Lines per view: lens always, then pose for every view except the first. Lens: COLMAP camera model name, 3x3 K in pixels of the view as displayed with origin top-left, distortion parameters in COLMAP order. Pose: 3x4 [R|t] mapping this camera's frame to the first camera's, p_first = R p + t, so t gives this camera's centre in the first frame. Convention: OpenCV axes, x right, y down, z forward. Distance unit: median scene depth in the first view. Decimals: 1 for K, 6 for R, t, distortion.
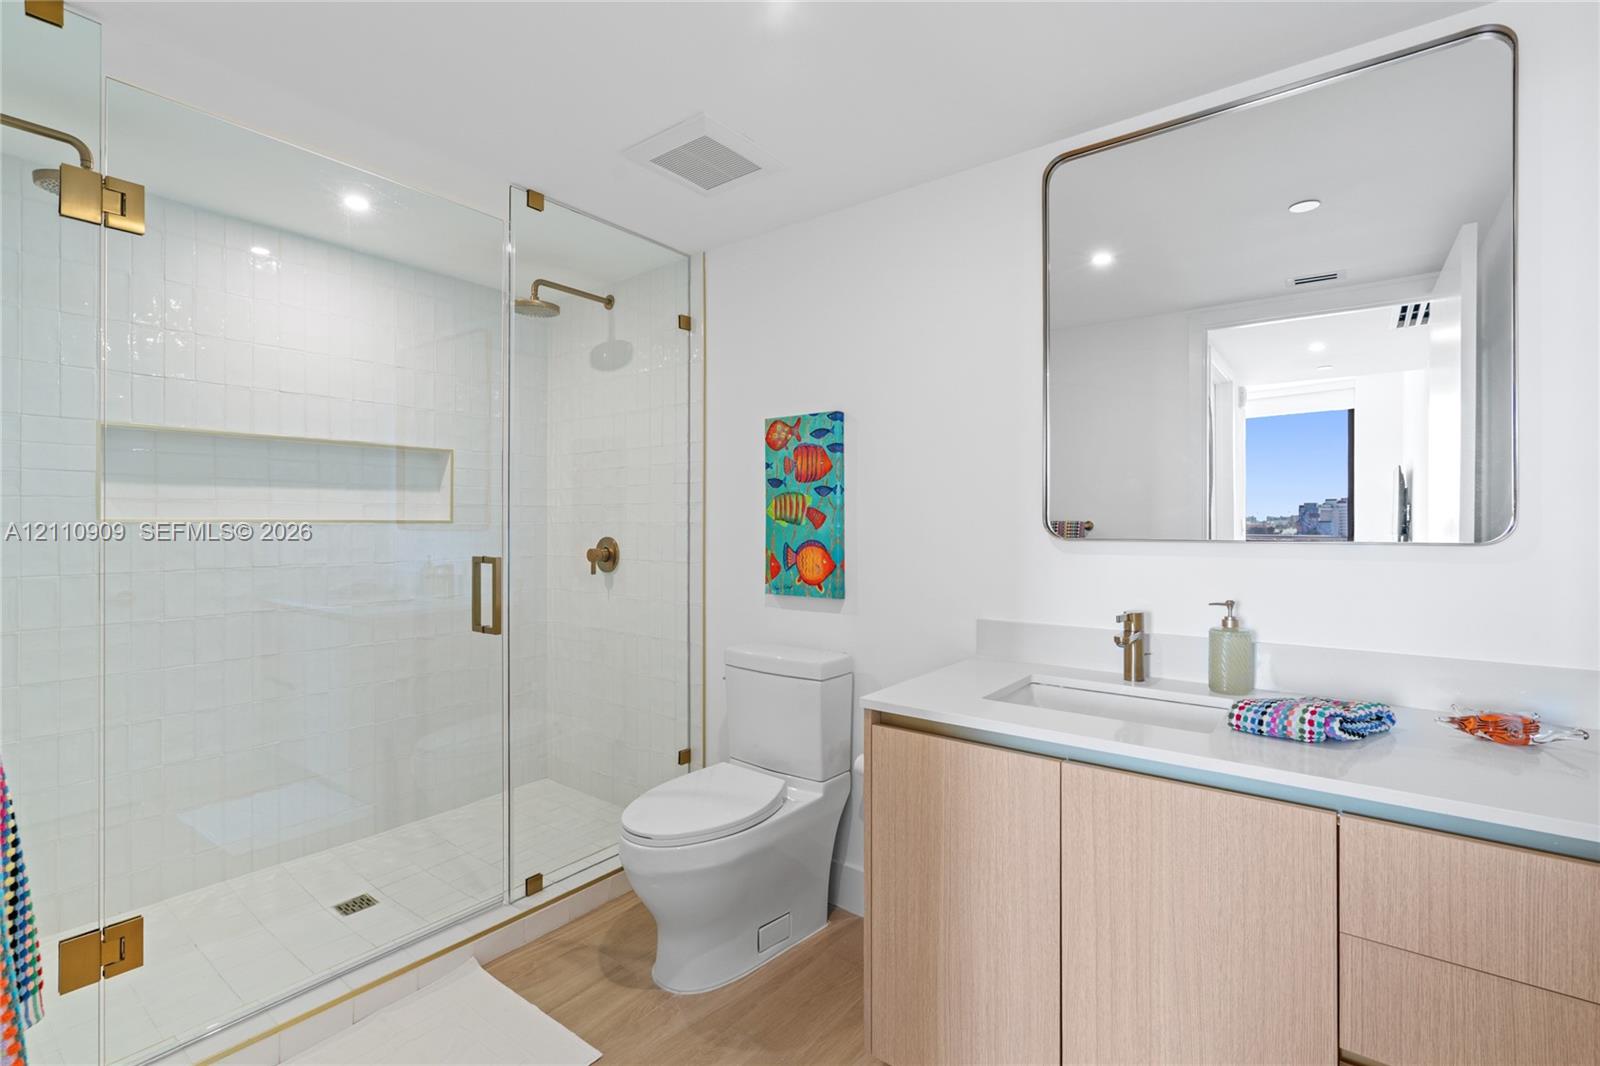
lens RADIAL K [[717.9, 0, 801.8], [0, 717.9, 526.1], [0, 0, 1]] dist [-0.007946, 0.002885]
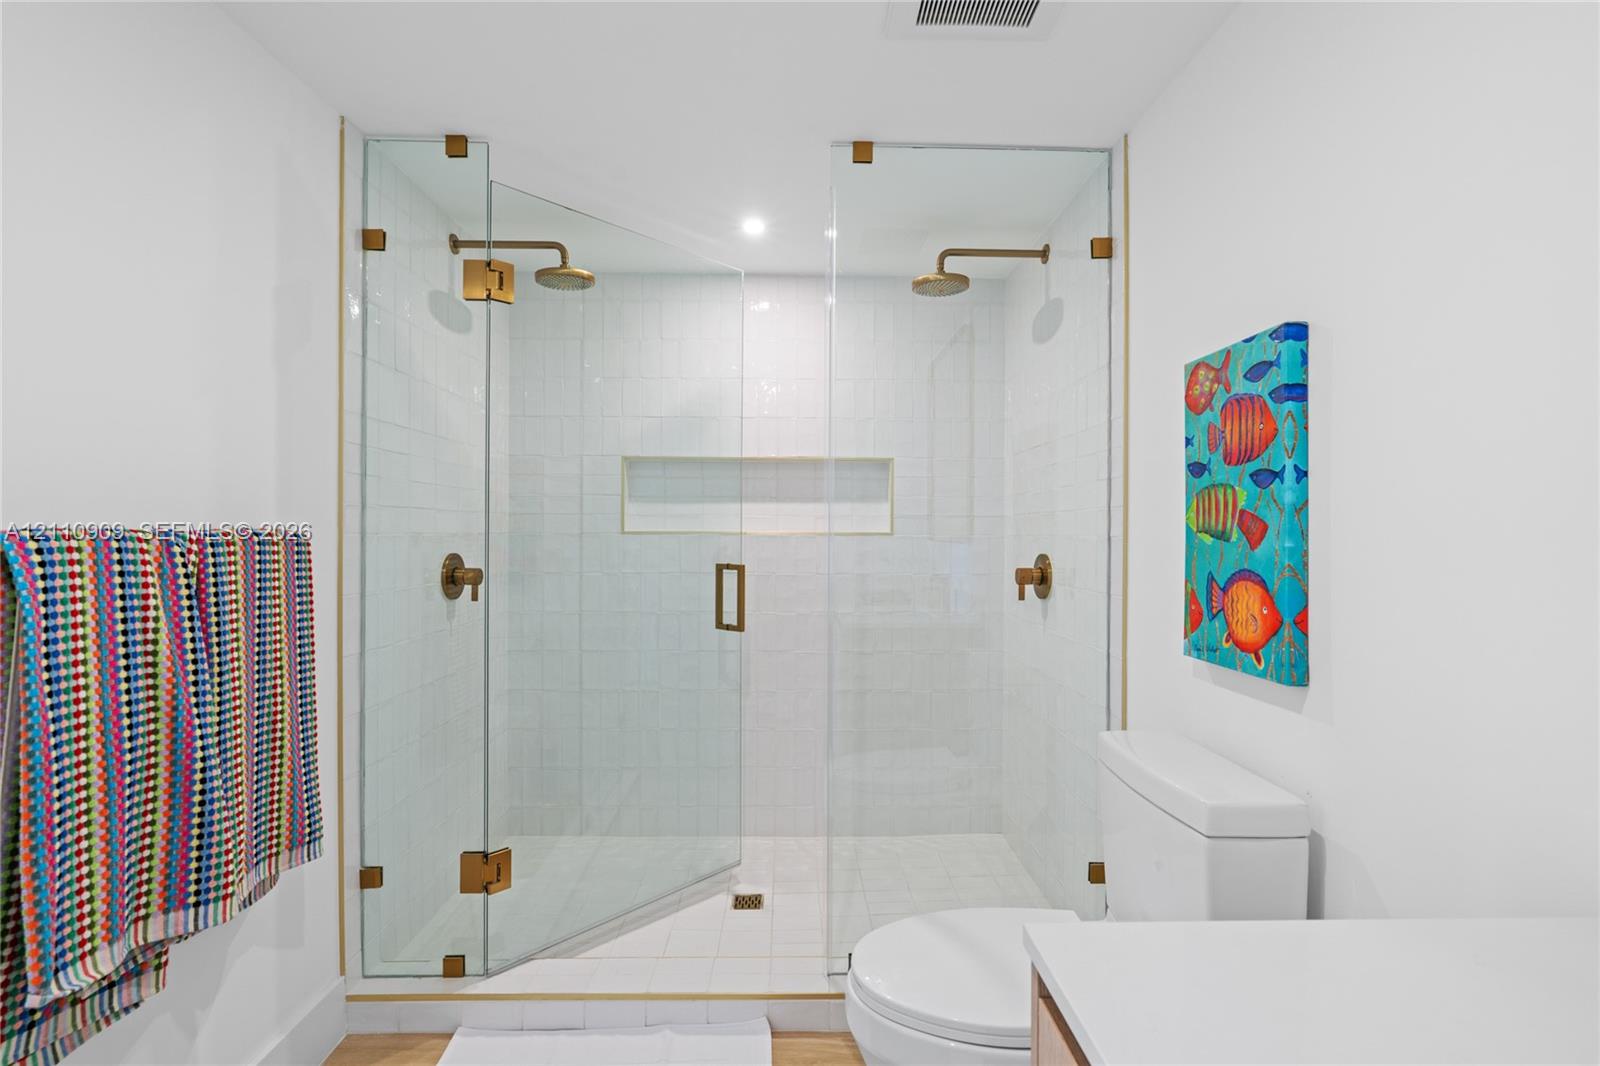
lens RADIAL K [[717.9, 0, 800.3], [0, 717.9, 535.2], [0, 0, 1]] dist [-0.007946, 0.002885]
pose [[0.622463, 0.005107, -0.782633, 0.226025], [-0.008800, 0.999961, -0.000474, -0.003389], [0.782600, 0.007182, 0.622484, 0.388257]]
